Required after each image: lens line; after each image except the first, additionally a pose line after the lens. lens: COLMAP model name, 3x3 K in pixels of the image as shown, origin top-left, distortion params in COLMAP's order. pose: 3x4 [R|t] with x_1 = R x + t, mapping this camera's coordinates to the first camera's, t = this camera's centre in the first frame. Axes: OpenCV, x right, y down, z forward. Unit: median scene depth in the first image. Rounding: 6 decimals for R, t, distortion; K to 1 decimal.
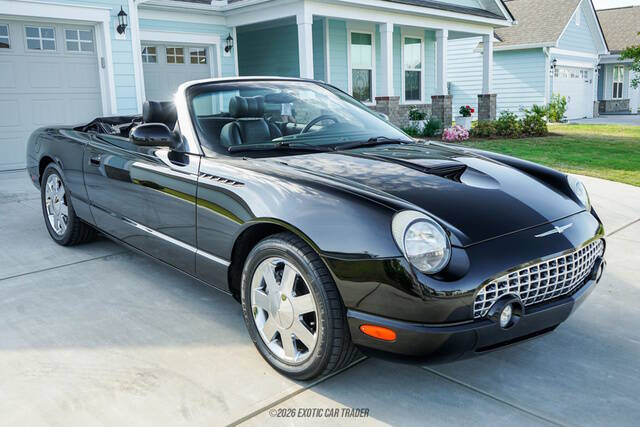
lens RADIAL K [[605.3, 0, 333.3], [0, 605.3, 212.2], [0, 0, 1]] dist [-0.007081, 0.006824]
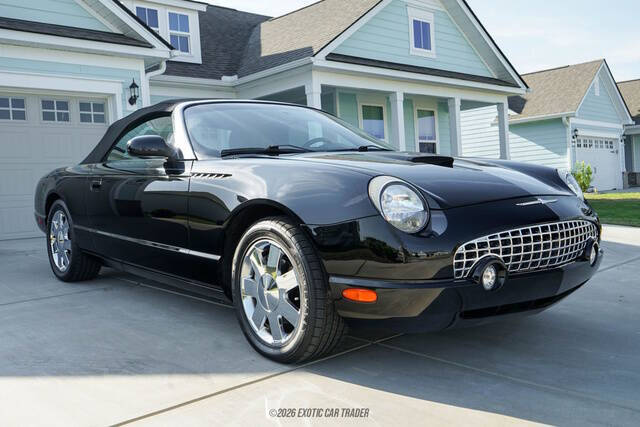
lens RADIAL K [[632.4, 0, 320.0], [0, 632.4, 213.5], [0, 0, 1]] dist [-0.005667, -0.006530]
pose [[0.998021, -0.034343, -0.052681, 0.048323], [0.026354, 0.989012, -0.145469, 0.152782], [0.057098, 0.143792, 0.987959, -0.040985]]
